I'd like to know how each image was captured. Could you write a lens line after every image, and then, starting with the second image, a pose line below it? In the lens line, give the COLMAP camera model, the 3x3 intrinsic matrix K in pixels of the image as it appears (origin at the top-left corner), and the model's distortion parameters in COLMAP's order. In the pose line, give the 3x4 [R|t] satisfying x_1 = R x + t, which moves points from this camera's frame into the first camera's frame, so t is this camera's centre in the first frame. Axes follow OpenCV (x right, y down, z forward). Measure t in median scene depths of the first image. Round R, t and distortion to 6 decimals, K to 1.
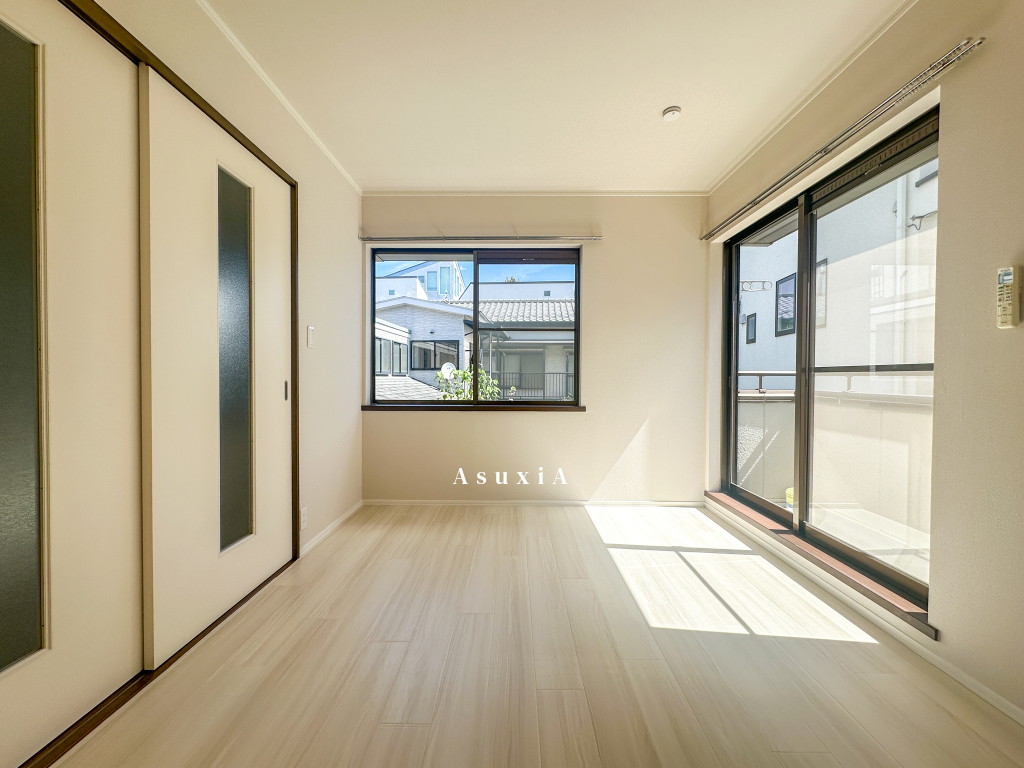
lens RADIAL K [[408.8, 0, 511.7], [0, 408.8, 384.6], [0, 0, 1]] dist [-0.001851, 0.001146]
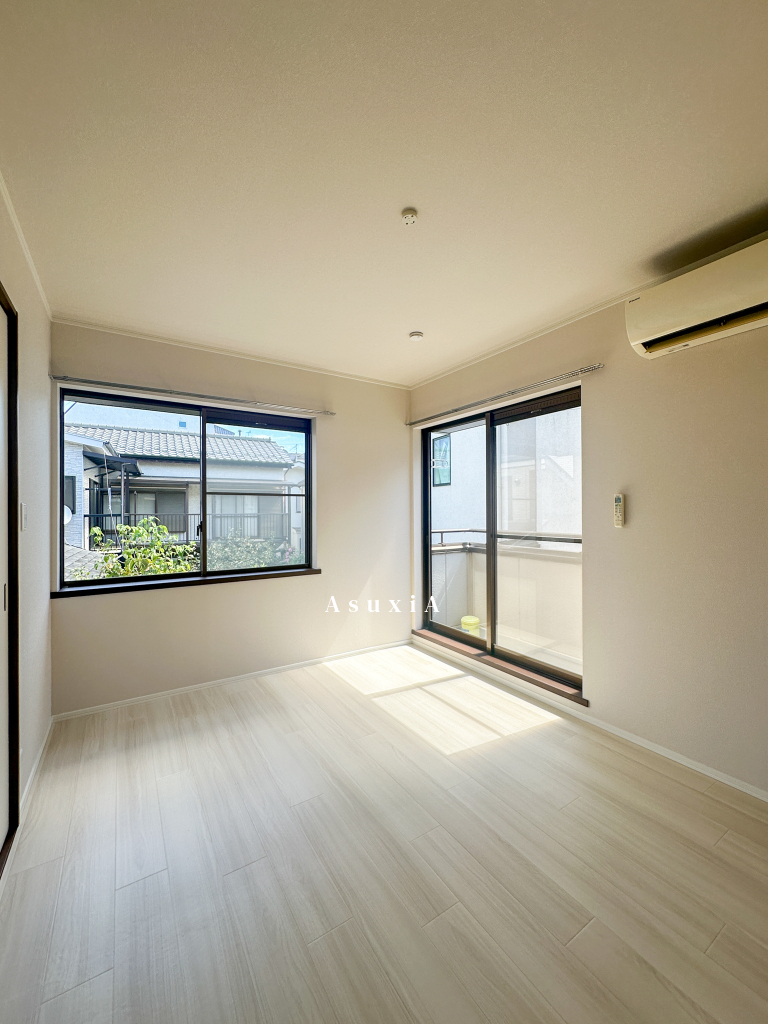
lens RADIAL K [[408.8, 0, 384.6], [0, 408.8, 512.9], [0, 0, 1]] dist [-0.001851, 0.001146]
pose [[0.837063, -0.009959, 0.547015, -0.266848], [0.017957, 0.999796, -0.009276, -0.081504], [-0.546811, 0.017587, 0.837071, 0.015017]]
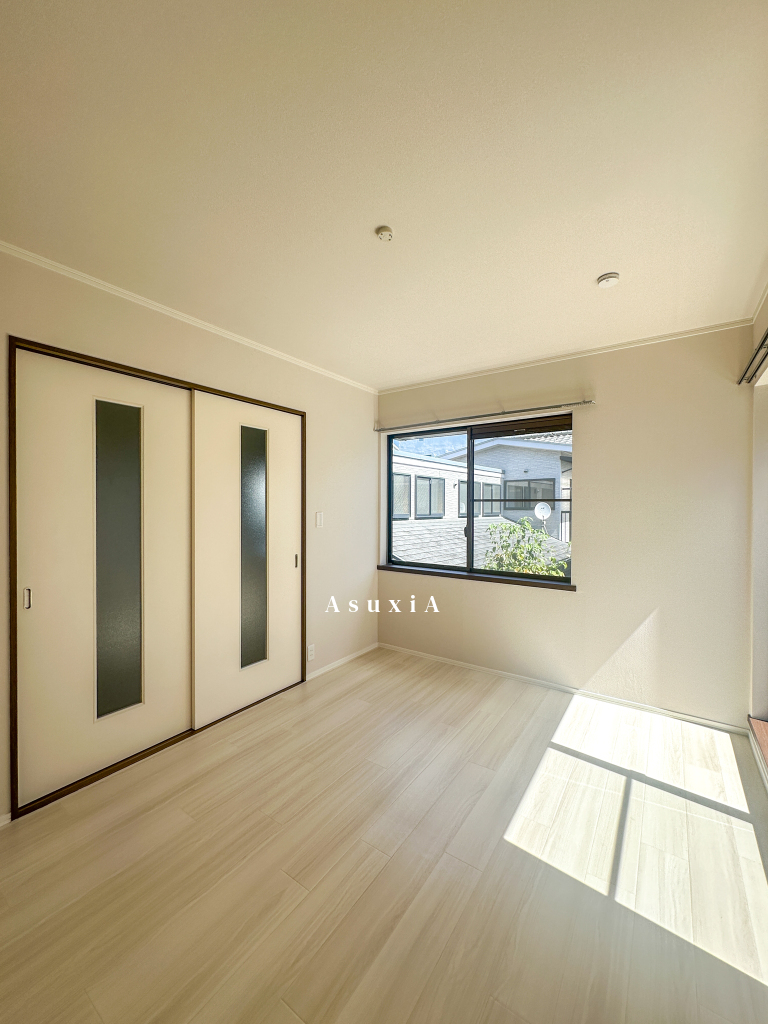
lens RADIAL K [[408.8, 0, 384.8], [0, 408.8, 512.9], [0, 0, 1]] dist [-0.001851, 0.001146]
pose [[0.826756, 0.006928, -0.562519, 0.347657], [-0.009373, 0.999955, -0.001461, -0.107160], [0.562483, 0.006480, 0.826783, -0.000509]]
